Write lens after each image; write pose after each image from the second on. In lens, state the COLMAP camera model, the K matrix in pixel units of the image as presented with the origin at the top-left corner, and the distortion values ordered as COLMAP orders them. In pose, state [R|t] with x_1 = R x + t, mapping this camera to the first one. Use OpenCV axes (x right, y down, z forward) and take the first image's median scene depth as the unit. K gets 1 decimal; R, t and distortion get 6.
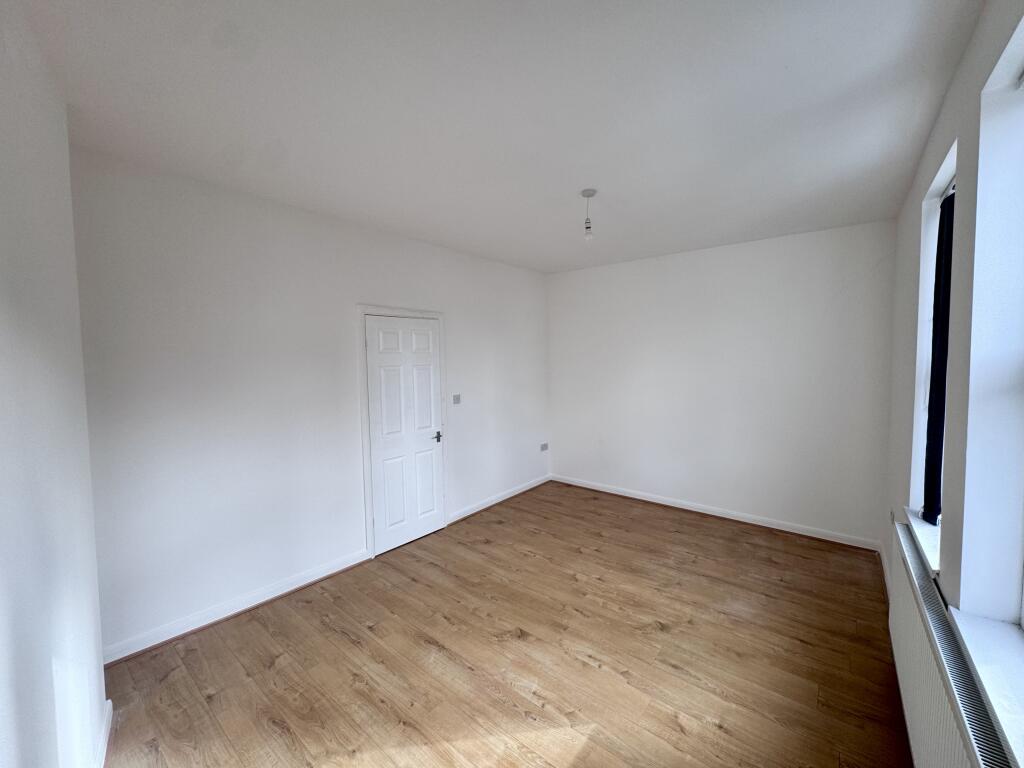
lens RADIAL K [[407.3, 0, 512.0], [0, 407.3, 384.0], [0, 0, 1]] dist [-0.000404, 0.000427]
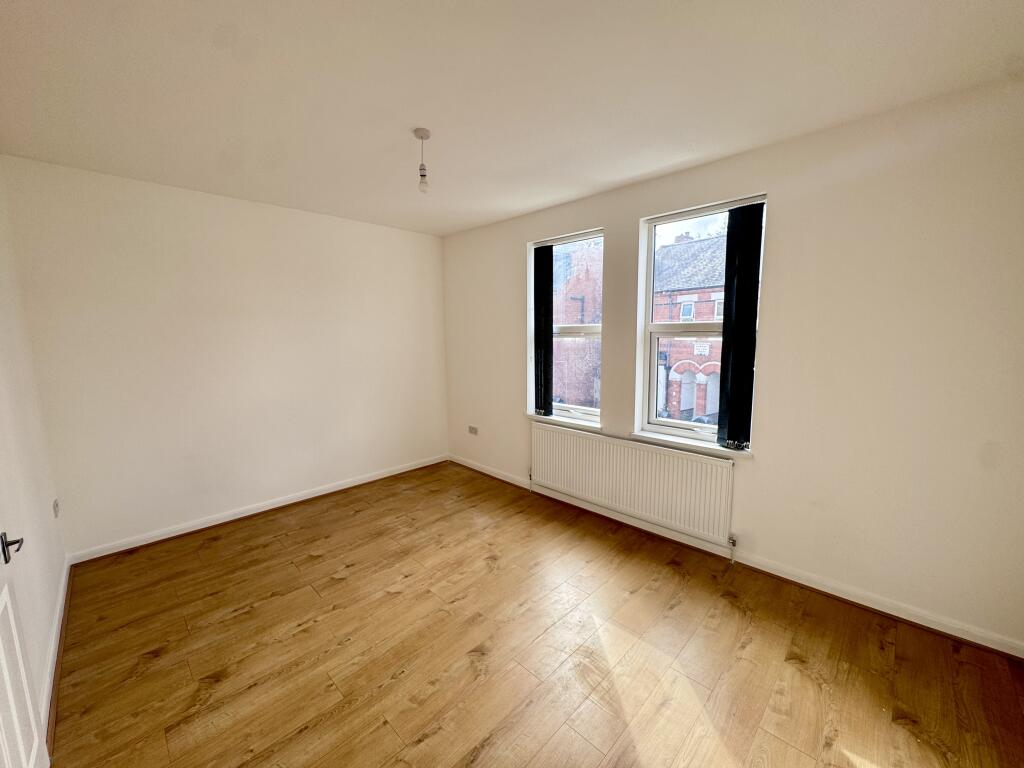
lens RADIAL K [[407.3, 0, 512.0], [0, 407.3, 384.0], [0, 0, 1]] dist [-0.000404, 0.000427]
pose [[0.097946, -0.121048, 0.987803, -0.549281], [0.069200, 0.991001, 0.114579, -0.027299], [-0.992783, 0.057133, 0.105441, 0.593551]]
